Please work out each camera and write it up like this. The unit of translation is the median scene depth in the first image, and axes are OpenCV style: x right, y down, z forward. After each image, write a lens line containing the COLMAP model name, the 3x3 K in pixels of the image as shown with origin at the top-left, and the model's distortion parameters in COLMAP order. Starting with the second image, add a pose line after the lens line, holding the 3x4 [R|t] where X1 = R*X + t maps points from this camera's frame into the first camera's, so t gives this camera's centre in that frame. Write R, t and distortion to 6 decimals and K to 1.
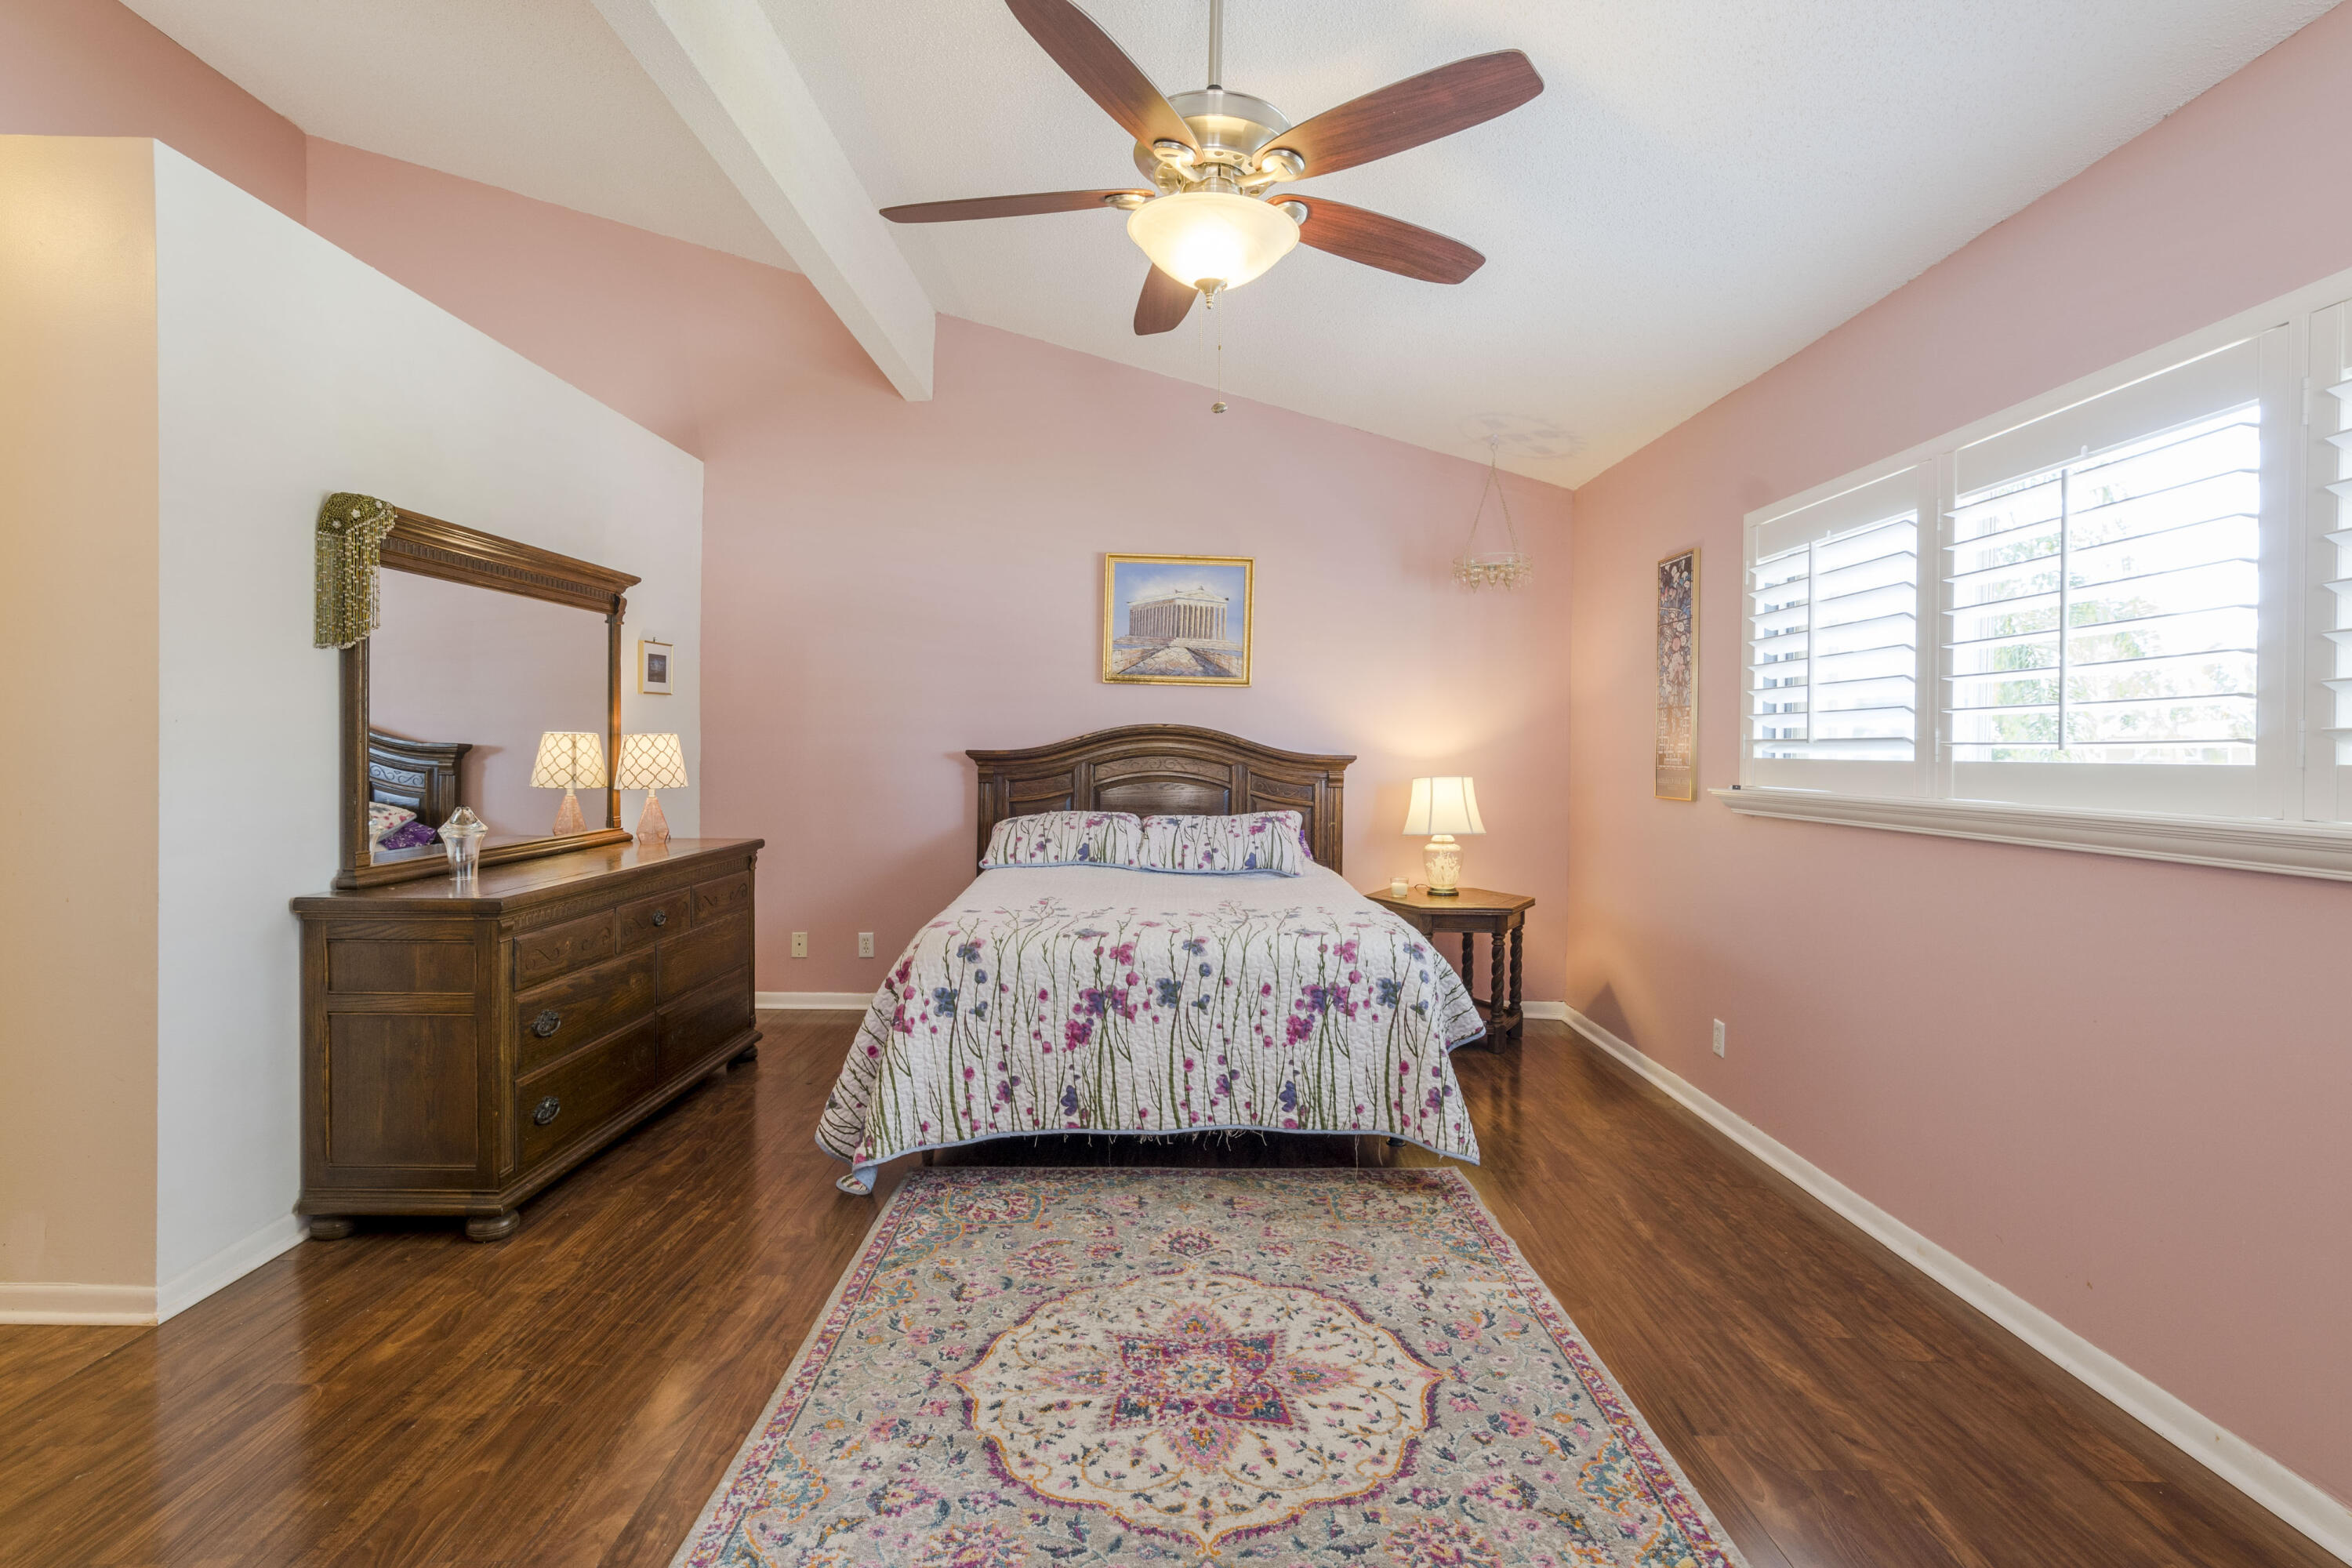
lens RADIAL K [[1145.8, 0, 1181.6], [0, 1145.8, 751.5], [0, 0, 1]] dist [0.000653, -0.000240]
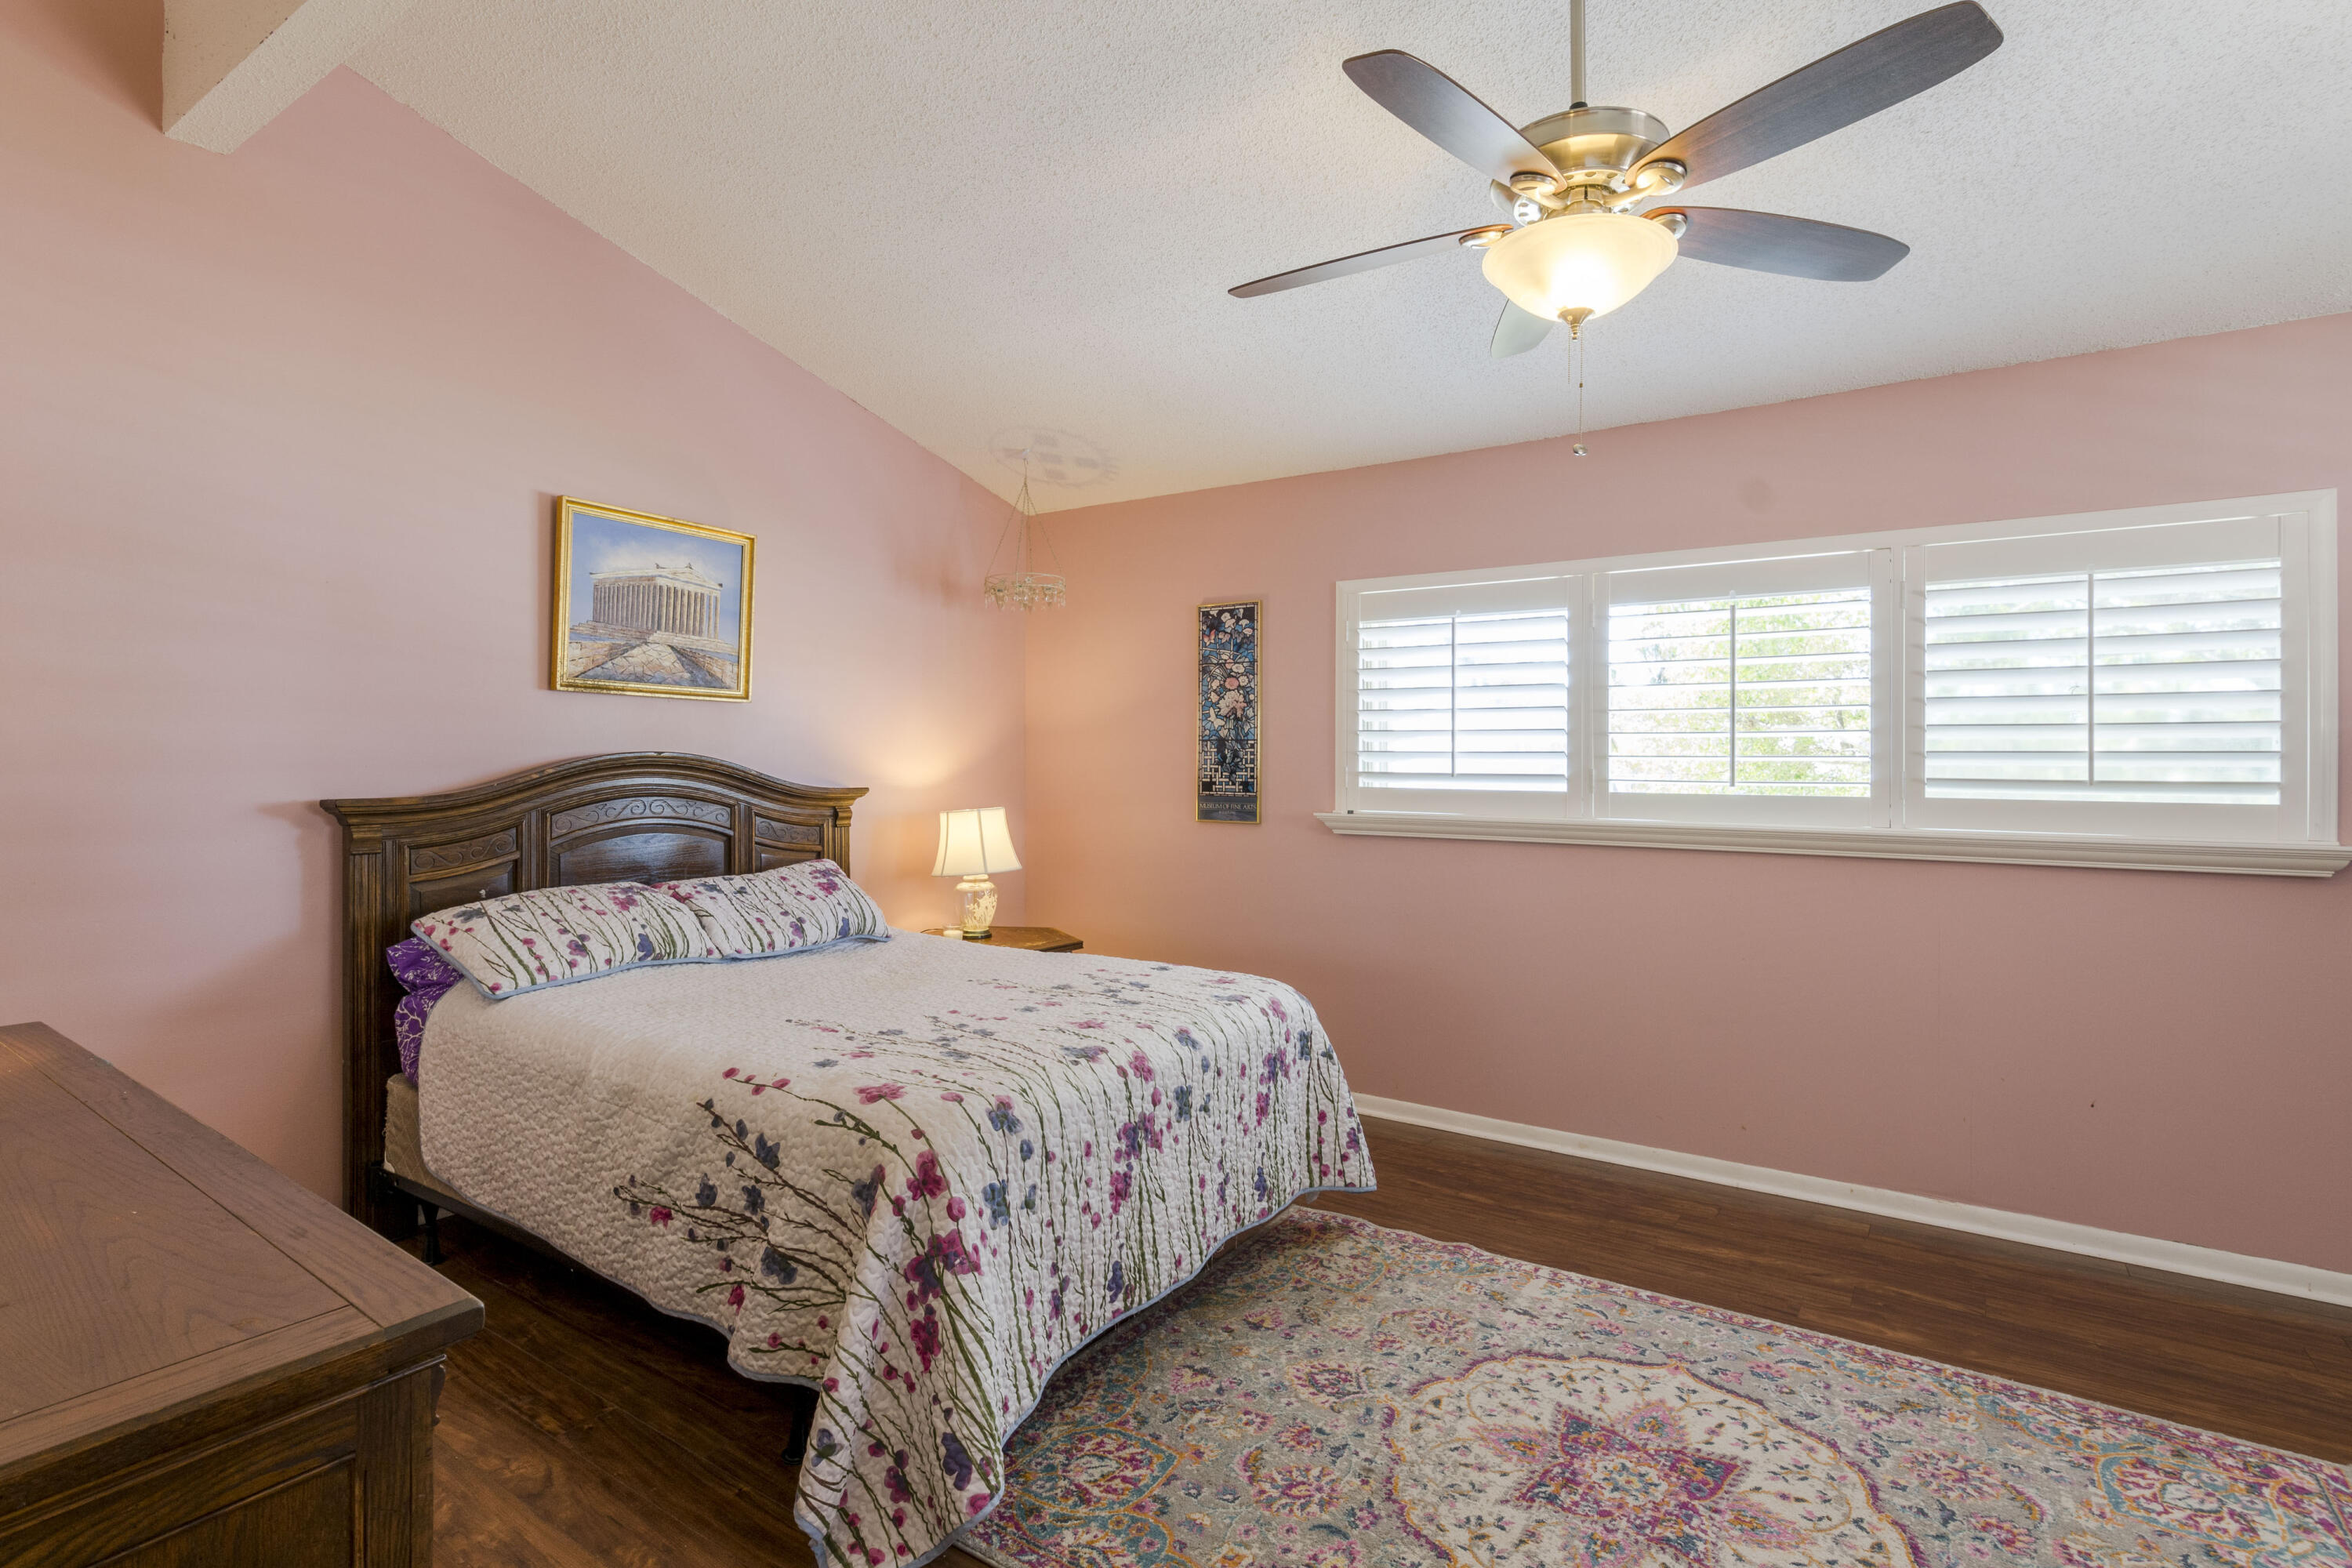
lens RADIAL K [[1145.8, 0, 1181.6], [0, 1145.8, 751.5], [0, 0, 1]] dist [0.000653, -0.000240]
pose [[0.571633, -0.004938, 0.820495, -0.681216], [0.003474, 0.999987, 0.003598, -0.042180], [-0.820502, 0.000793, 0.571643, 0.537760]]
